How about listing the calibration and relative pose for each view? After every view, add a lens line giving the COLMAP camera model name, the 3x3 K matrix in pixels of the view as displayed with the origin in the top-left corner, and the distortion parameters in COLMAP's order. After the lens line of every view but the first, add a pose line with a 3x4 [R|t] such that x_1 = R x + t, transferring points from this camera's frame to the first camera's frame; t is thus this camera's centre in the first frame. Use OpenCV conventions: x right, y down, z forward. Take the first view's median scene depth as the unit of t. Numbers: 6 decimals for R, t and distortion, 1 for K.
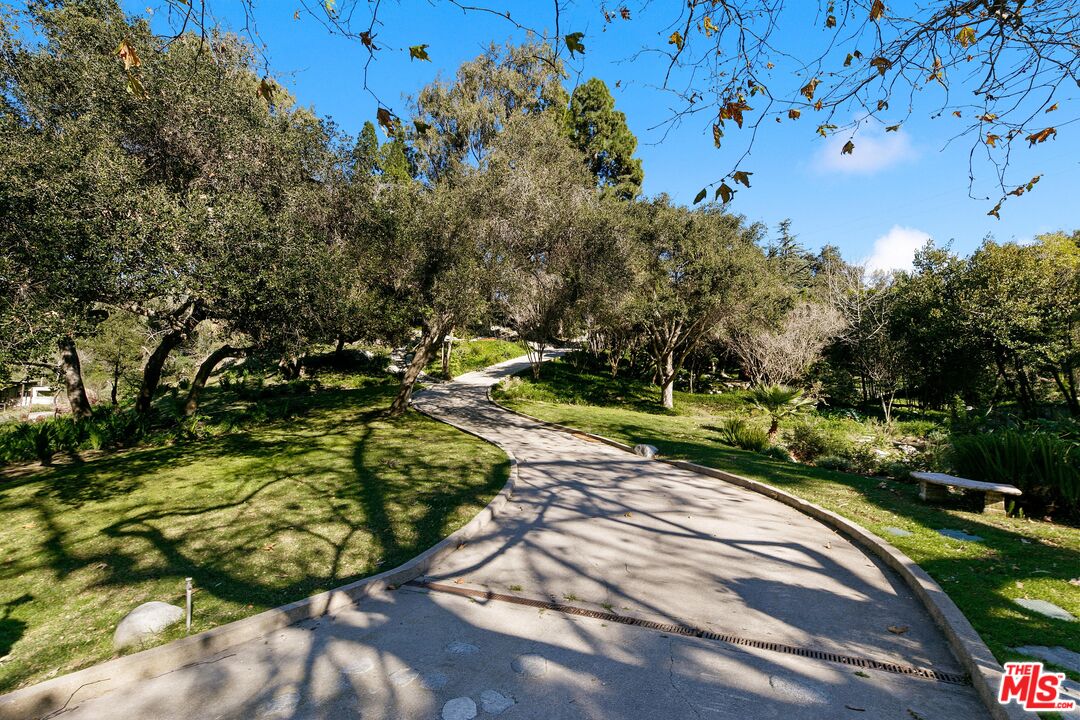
lens RADIAL K [[508.0, 0, 540.0], [0, 508.0, 360.0], [0, 0, 1]] dist [0.015979, -0.000277]
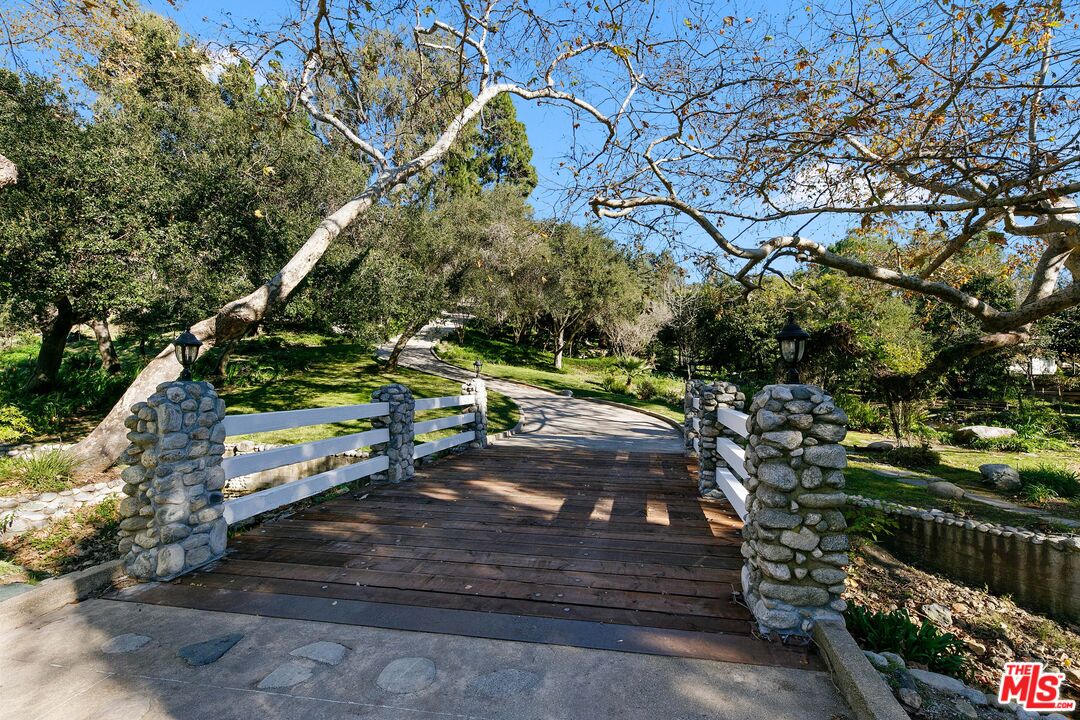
lens RADIAL K [[508.0, 0, 540.0], [0, 508.0, 360.0], [0, 0, 1]] dist [0.015979, -0.000277]
pose [[0.958207, 0.030376, 0.284457, -0.239284], [-0.054559, 0.995500, 0.077479, -0.043079], [-0.280824, -0.089761, 0.955553, -0.405519]]
